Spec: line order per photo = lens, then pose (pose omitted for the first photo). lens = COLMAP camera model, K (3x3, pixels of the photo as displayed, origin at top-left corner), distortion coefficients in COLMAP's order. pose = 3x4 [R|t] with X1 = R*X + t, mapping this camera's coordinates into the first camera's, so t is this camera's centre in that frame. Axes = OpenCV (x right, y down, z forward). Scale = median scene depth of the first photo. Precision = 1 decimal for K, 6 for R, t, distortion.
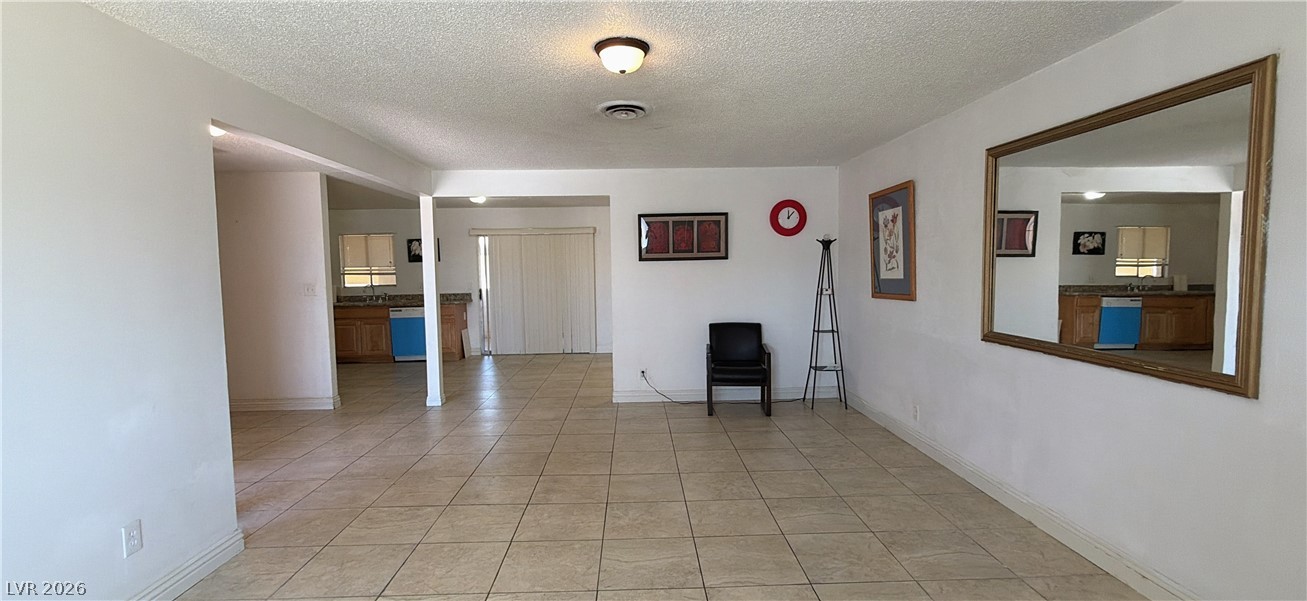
lens RADIAL K [[576.6, 0, 649.8], [0, 576.6, 305.0], [0, 0, 1]] dist [0.001431, 0.000045]
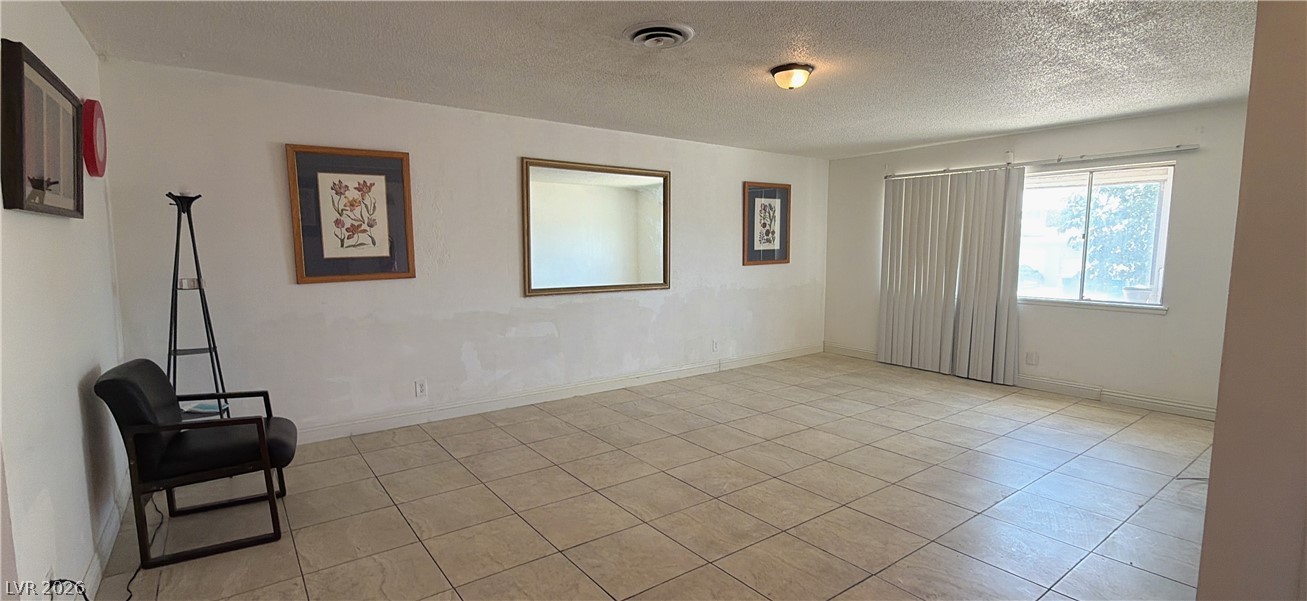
lens RADIAL K [[576.6, 0, 650.4], [0, 576.6, 305.7], [0, 0, 1]] dist [0.001431, 0.000045]
pose [[-0.568540, -0.072218, 0.819479, -0.698202], [0.061955, 0.989552, 0.130189, -0.075537], [-0.820319, 0.124788, -0.558126, 1.472856]]
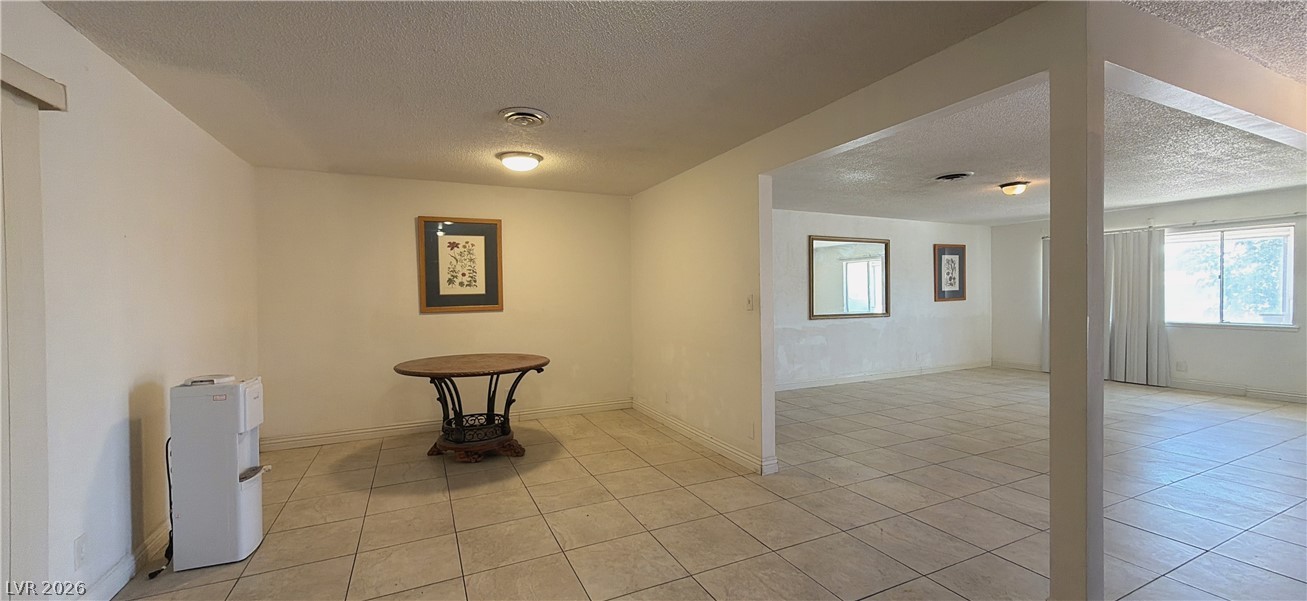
lens RADIAL K [[496.4, 0, 653.4], [0, 496.4, 301.4], [0, 0, 1]] dist [0.003570, 0.000374]
pose [[-0.400850, 0.005932, 0.916124, -0.915234], [0.076750, 0.996681, 0.027128, -0.104973], [-0.912923, 0.081187, -0.399975, 2.241878]]
